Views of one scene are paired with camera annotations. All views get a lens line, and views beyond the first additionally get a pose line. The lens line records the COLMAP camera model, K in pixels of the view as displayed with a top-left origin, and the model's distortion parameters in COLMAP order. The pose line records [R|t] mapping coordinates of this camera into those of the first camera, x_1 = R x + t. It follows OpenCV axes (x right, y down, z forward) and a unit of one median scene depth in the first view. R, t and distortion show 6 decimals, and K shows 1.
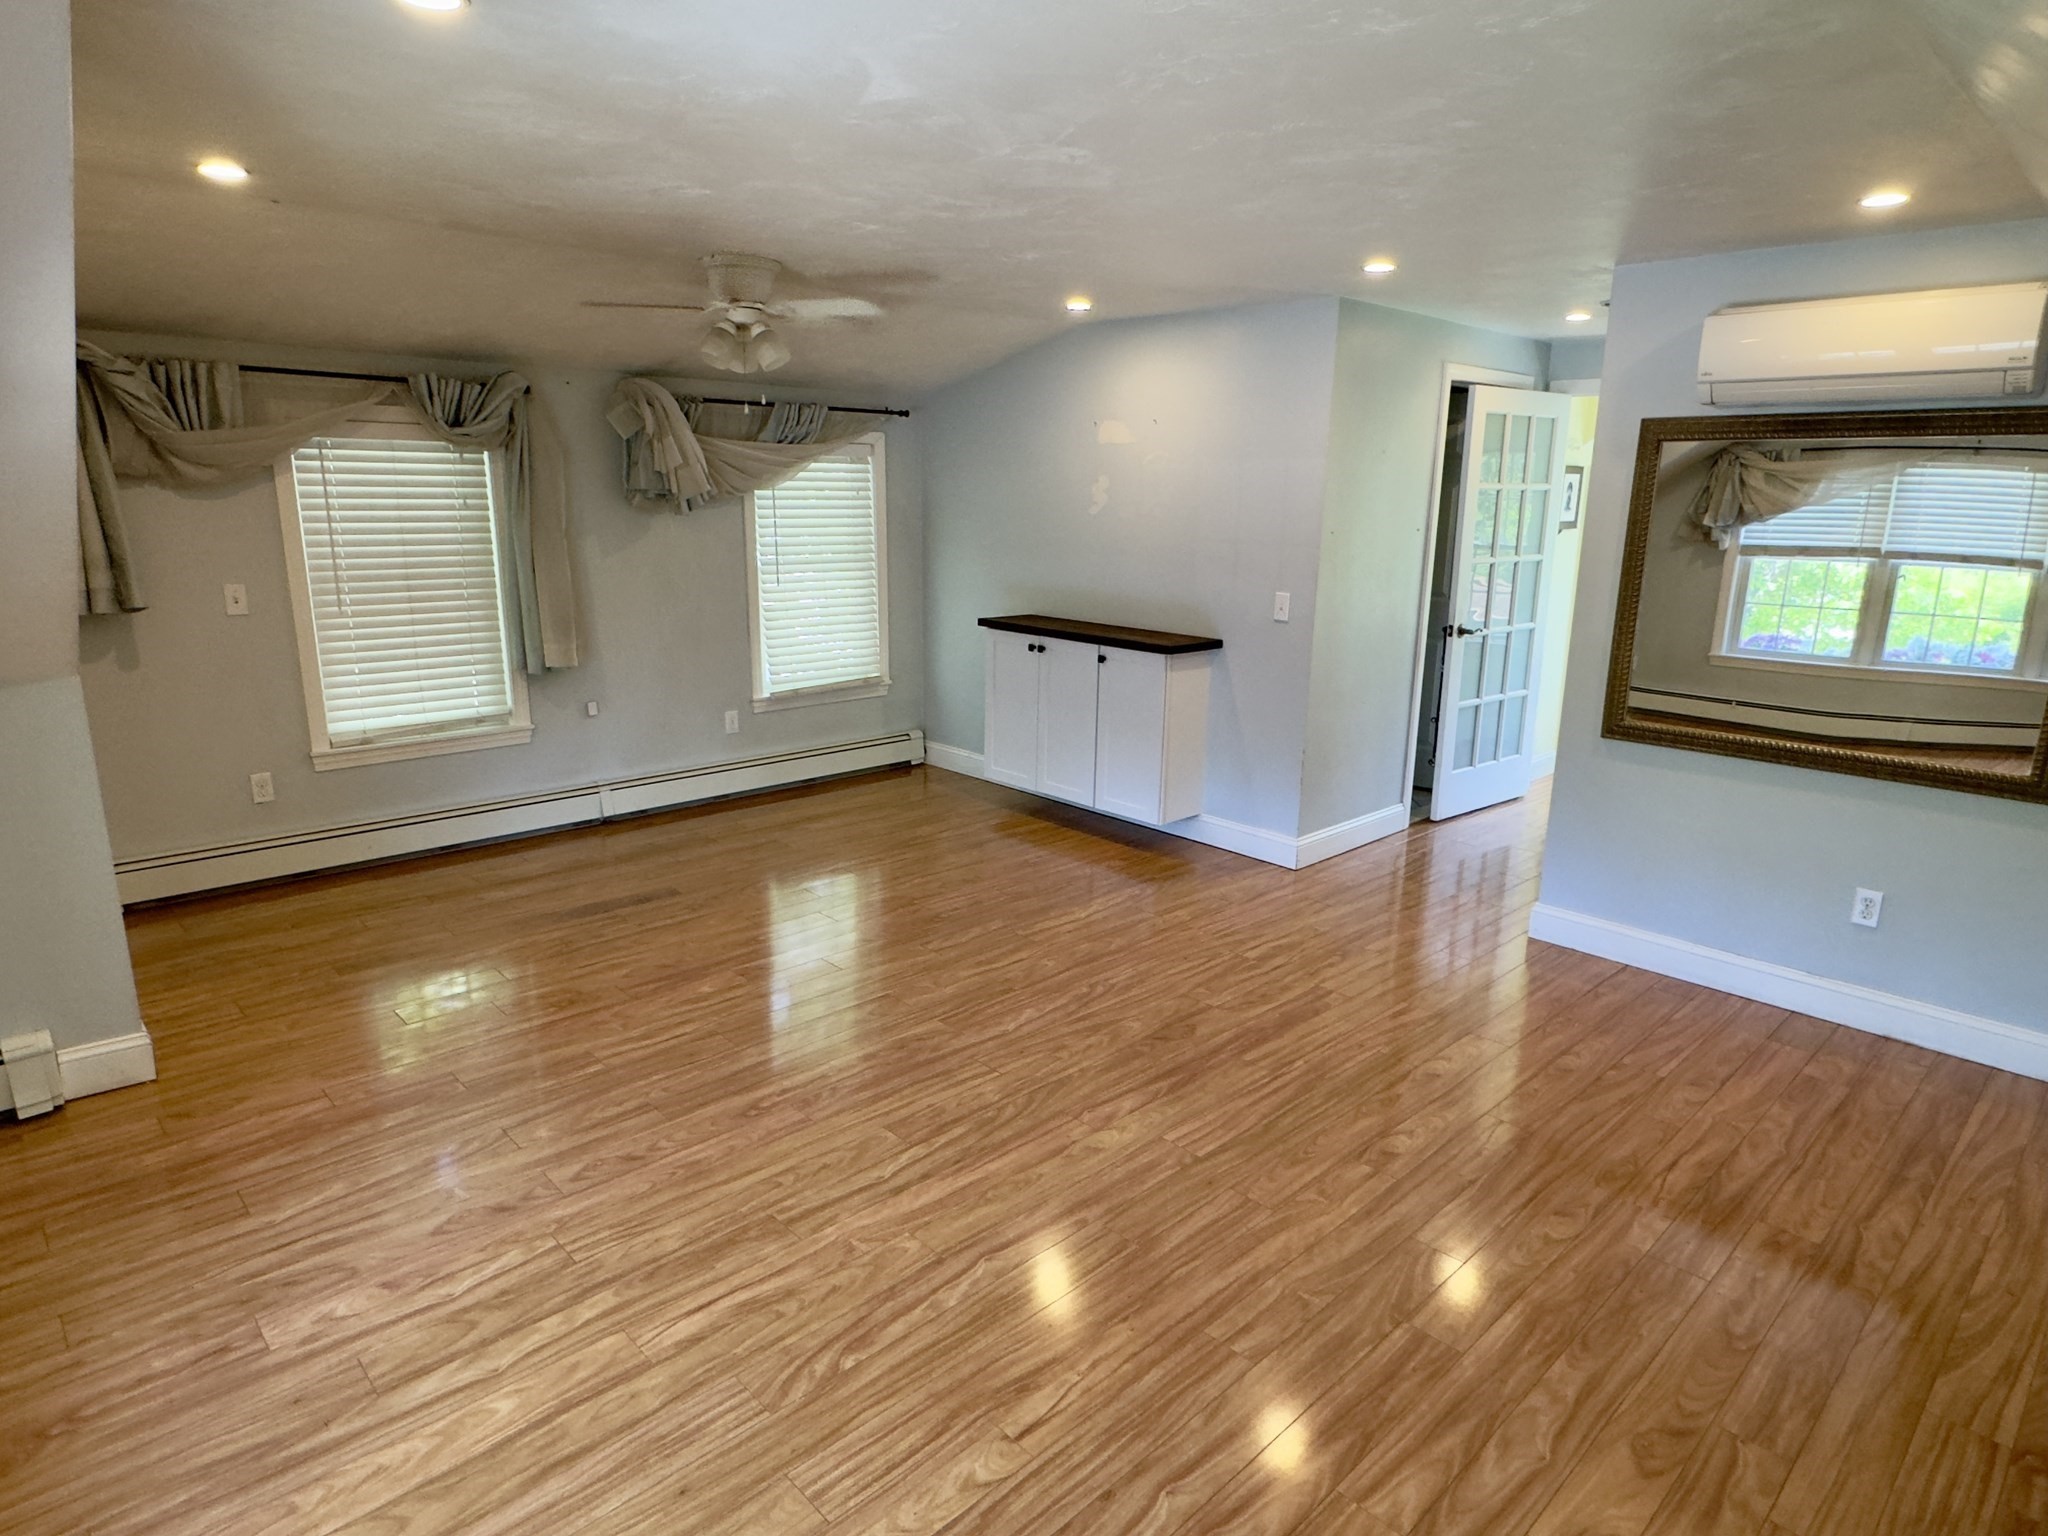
lens RADIAL K [[1172.7, 0, 1024.0], [0, 1172.7, 768.0], [0, 0, 1]] dist [0.002776, -0.001265]
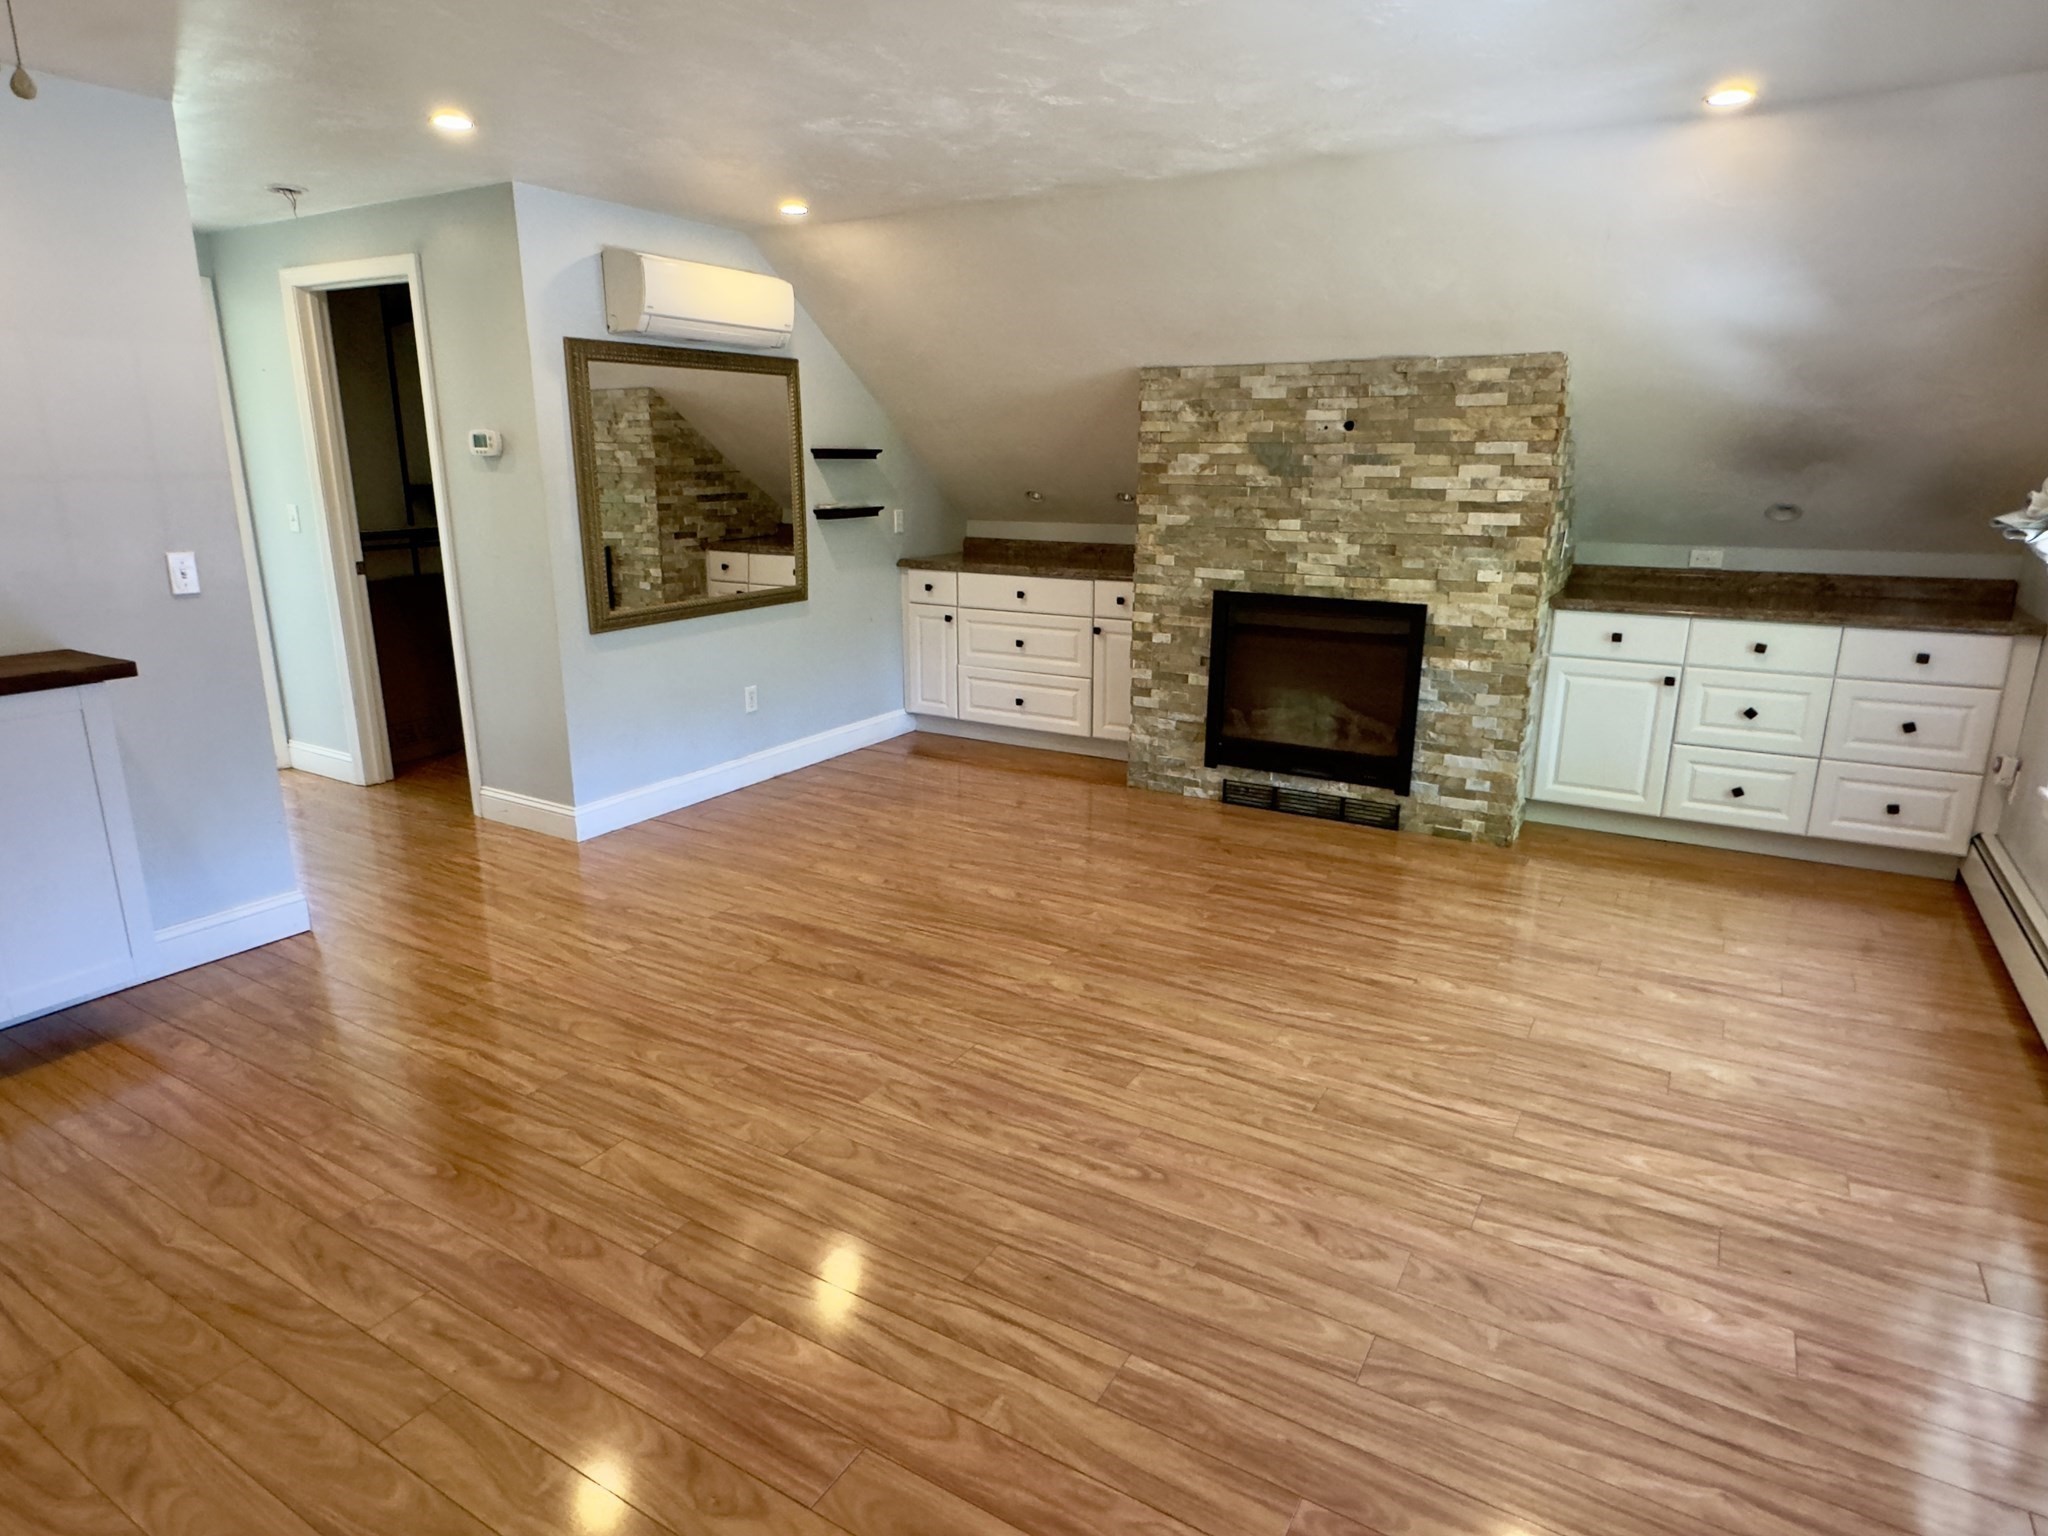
lens RADIAL K [[1172.7, 0, 1024.0], [0, 1172.7, 768.0], [0, 0, 1]] dist [0.002776, -0.001265]
pose [[-0.266066, -0.265814, 0.926581, -1.044874], [0.216574, 0.920170, 0.326164, -0.285892], [-0.939311, 0.287455, -0.187258, 1.385699]]
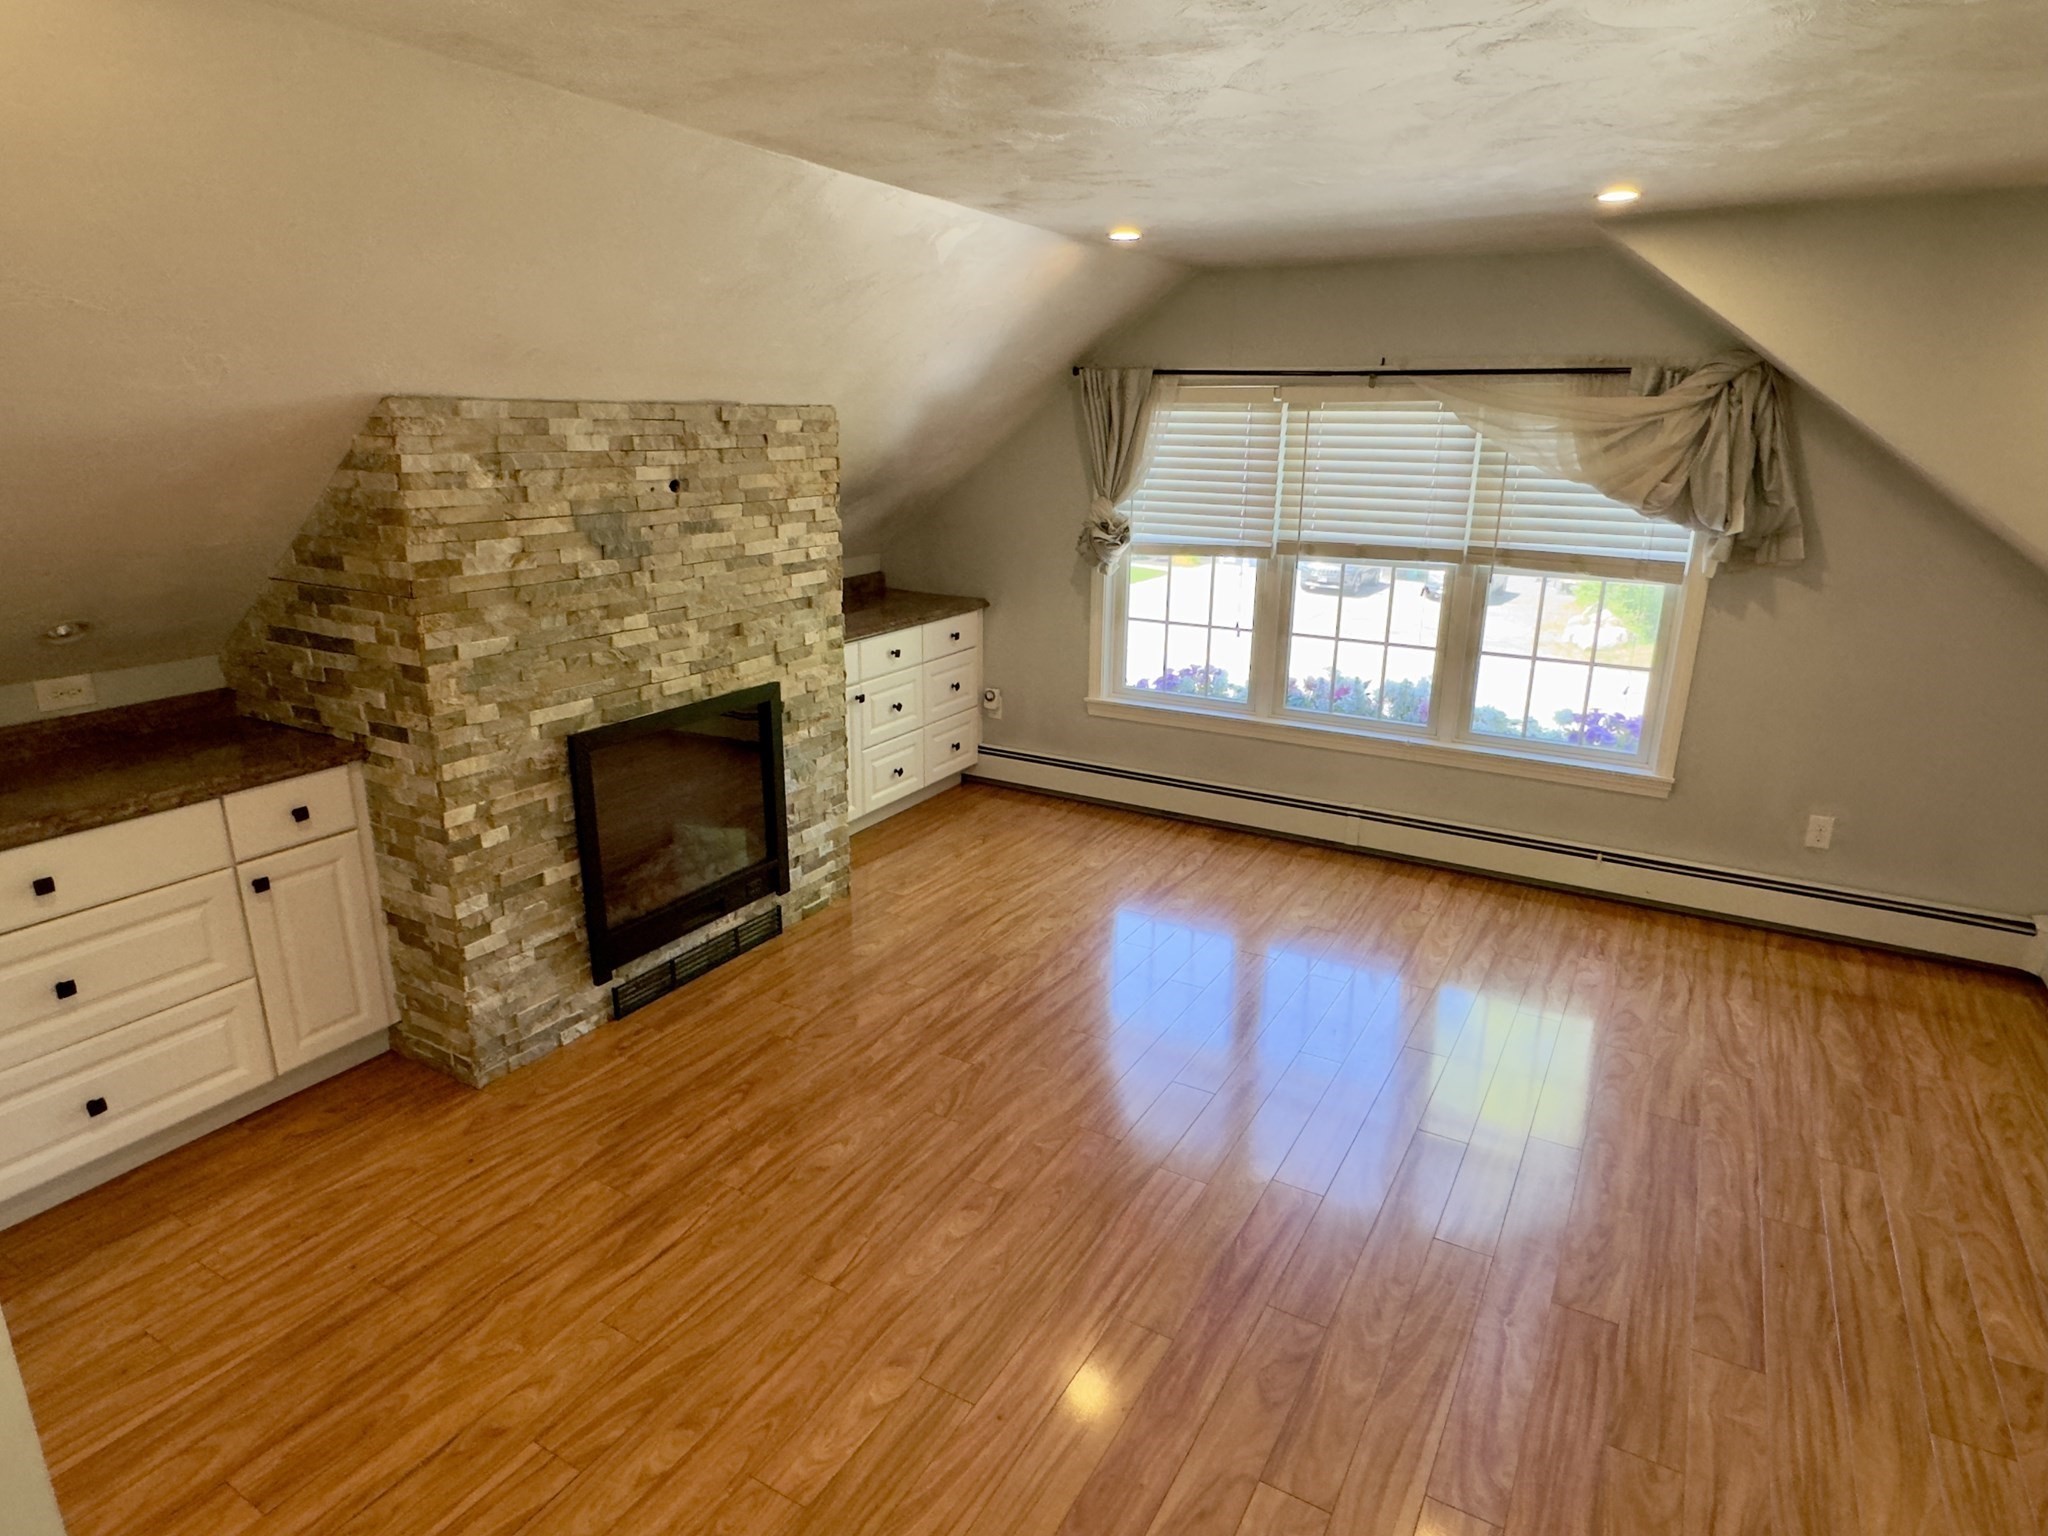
lens RADIAL K [[1172.7, 0, 1024.0], [0, 1172.7, 768.0], [0, 0, 1]] dist [0.002776, -0.001265]
pose [[-0.960174, 0.053740, -0.274184, 0.585429], [-0.090528, 0.868551, 0.487261, -0.494581], [0.264329, 0.492677, -0.829095, 1.849842]]
